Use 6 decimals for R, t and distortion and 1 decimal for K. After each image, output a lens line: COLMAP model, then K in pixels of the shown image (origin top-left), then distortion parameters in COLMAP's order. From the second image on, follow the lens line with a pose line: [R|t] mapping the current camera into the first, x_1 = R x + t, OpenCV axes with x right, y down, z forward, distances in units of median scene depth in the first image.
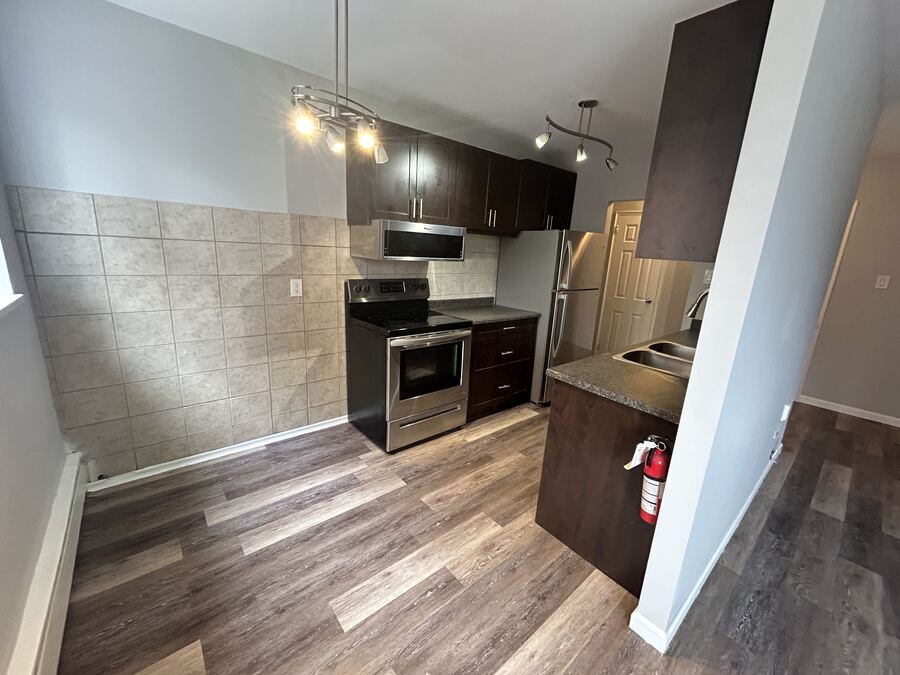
lens RADIAL K [[362.4, 0, 448.9], [0, 362.4, 337.2], [0, 0, 1]] dist [0.000602, 0.000420]
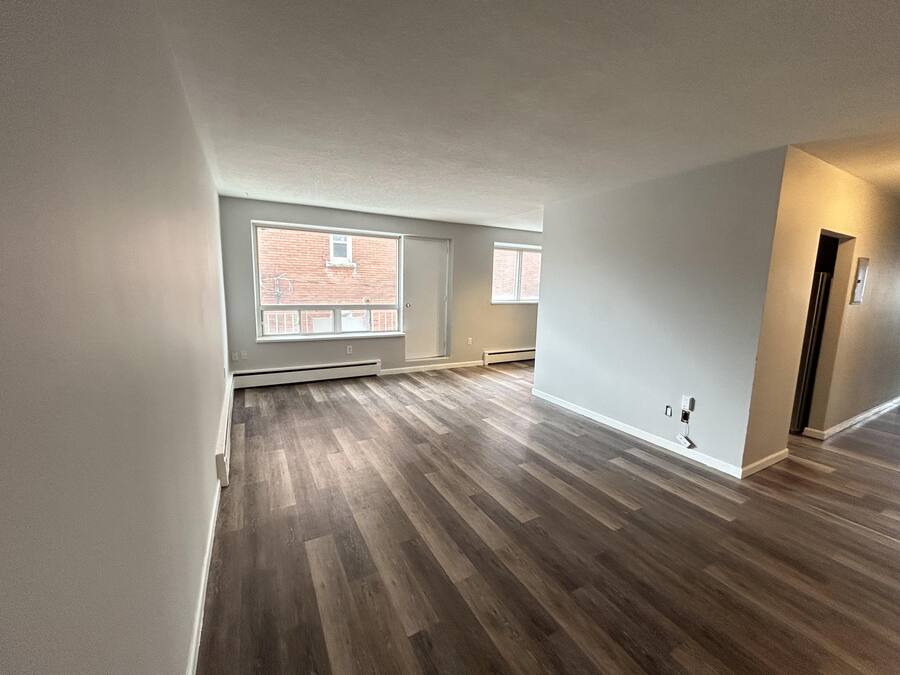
lens RADIAL K [[362.4, 0, 448.9], [0, 362.4, 337.2], [0, 0, 1]] dist [0.000602, 0.000420]
pose [[-0.197395, 0.084614, -0.976666, 2.580131], [-0.269271, 0.953269, 0.137009, 0.040985], [0.942618, 0.290033, -0.165386, 0.402575]]
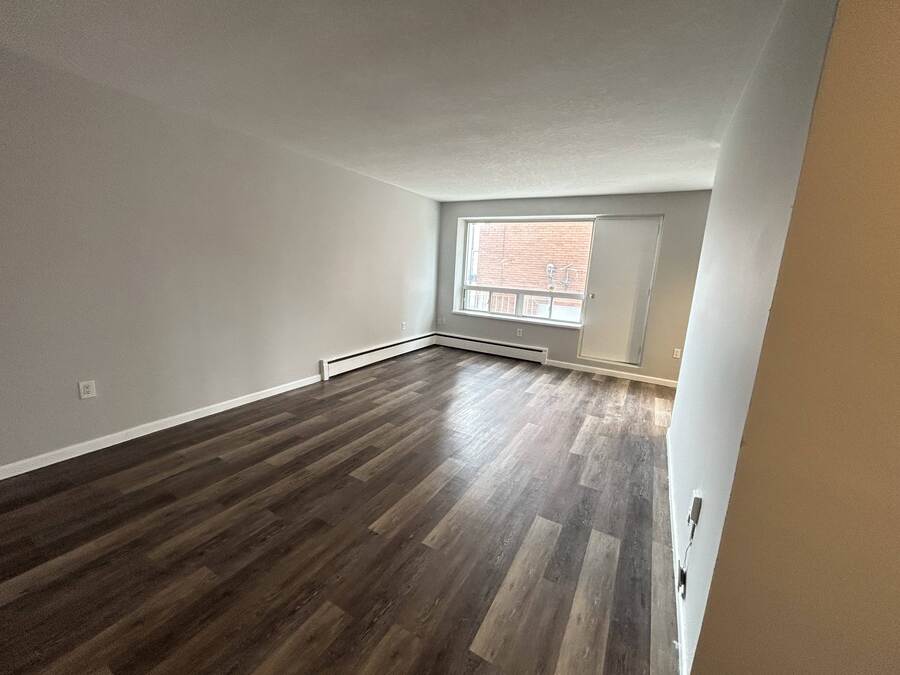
lens RADIAL K [[362.4, 0, 448.9], [0, 362.4, 337.2], [0, 0, 1]] dist [0.000602, 0.000420]
pose [[-0.933532, -0.031777, -0.357082, 1.728596], [-0.180008, 0.902942, 0.390248, -0.242610], [0.310023, 0.428587, -0.848645, 1.418947]]
